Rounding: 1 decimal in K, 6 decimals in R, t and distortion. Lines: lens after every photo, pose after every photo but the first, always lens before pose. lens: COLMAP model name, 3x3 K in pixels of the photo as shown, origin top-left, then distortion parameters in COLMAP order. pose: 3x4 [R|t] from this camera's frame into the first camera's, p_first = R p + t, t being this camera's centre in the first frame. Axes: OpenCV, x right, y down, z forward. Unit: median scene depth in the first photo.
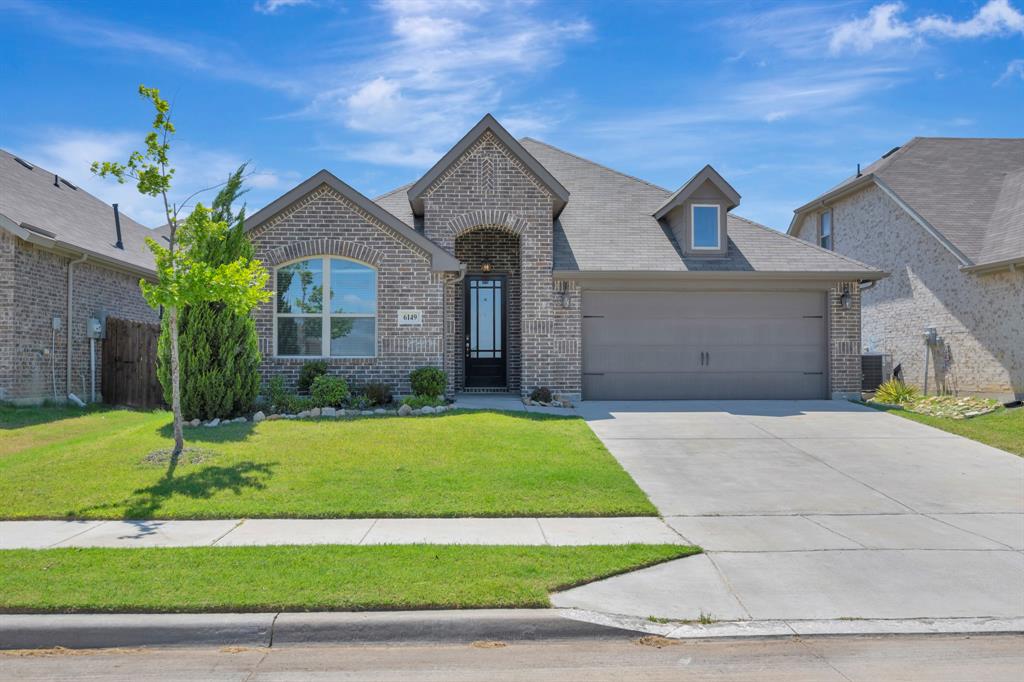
lens RADIAL K [[822.1, 0, 512.0], [0, 822.1, 341.0], [0, 0, 1]] dist [-0.000367, -0.000392]
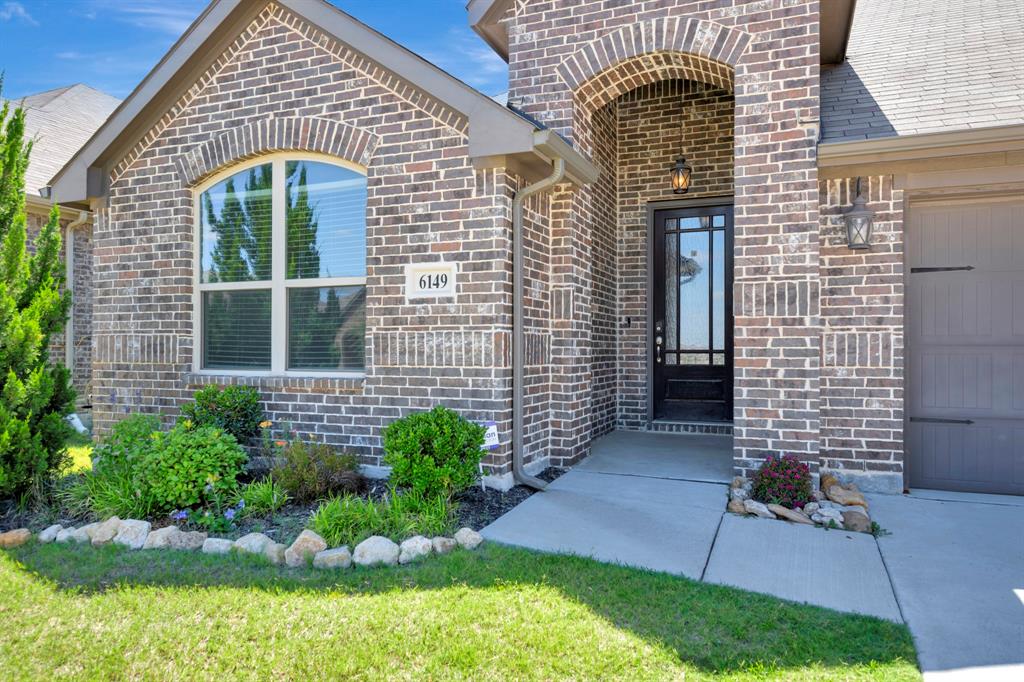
lens RADIAL K [[689.7, 0, 512.7], [0, 689.7, 347.2], [0, 0, 1]] dist [-0.002444, -0.001178]
pose [[0.908785, 0.001936, -0.417260, 0.058151], [0.009909, 0.999607, 0.026218, -0.004396], [0.417147, -0.027961, 0.908409, 0.699675]]
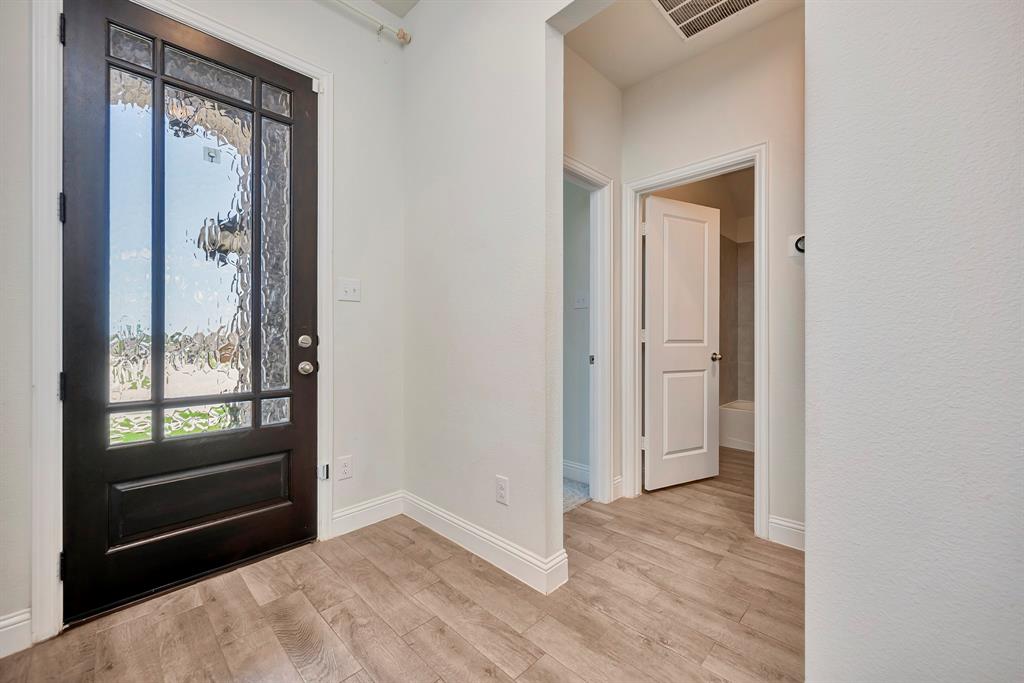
lens RADIAL K [[408.0, 0, 512.0], [0, 408.0, 341.5], [0, 0, 1]] dist [-0.000334, 0.000005]
pose [[0.732585, 0.003557, 0.680666, -0.058141], [-0.006894, 0.999974, 0.002195, -0.004671], [-0.680641, -0.006300, 0.732590, 1.101542]]
